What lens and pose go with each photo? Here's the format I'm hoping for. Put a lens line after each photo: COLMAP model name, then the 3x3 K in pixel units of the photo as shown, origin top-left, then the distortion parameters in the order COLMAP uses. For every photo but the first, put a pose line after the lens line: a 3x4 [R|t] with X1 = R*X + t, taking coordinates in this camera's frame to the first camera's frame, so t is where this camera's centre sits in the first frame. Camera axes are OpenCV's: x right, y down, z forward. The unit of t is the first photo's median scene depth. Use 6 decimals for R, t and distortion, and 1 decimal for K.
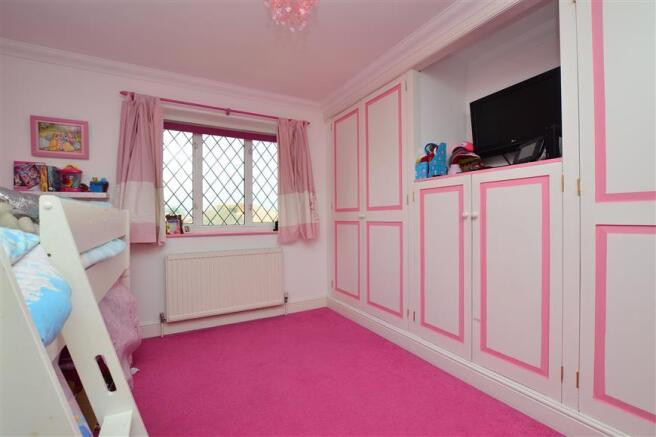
lens RADIAL K [[303.7, 0, 326.7], [0, 303.7, 216.8], [0, 0, 1]] dist [0.016008, 0.000382]
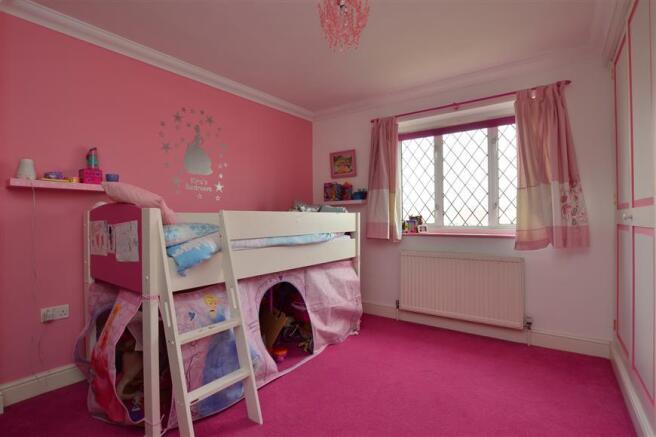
lens RADIAL K [[320.6, 0, 328.4], [0, 320.6, 220.7], [0, 0, 1]] dist [-0.000881, 0.000010]
pose [[0.438635, 0.011247, -0.898595, 0.400280], [0.002110, 0.999906, 0.013545, -0.003993], [0.898663, -0.007837, 0.438570, 0.209457]]
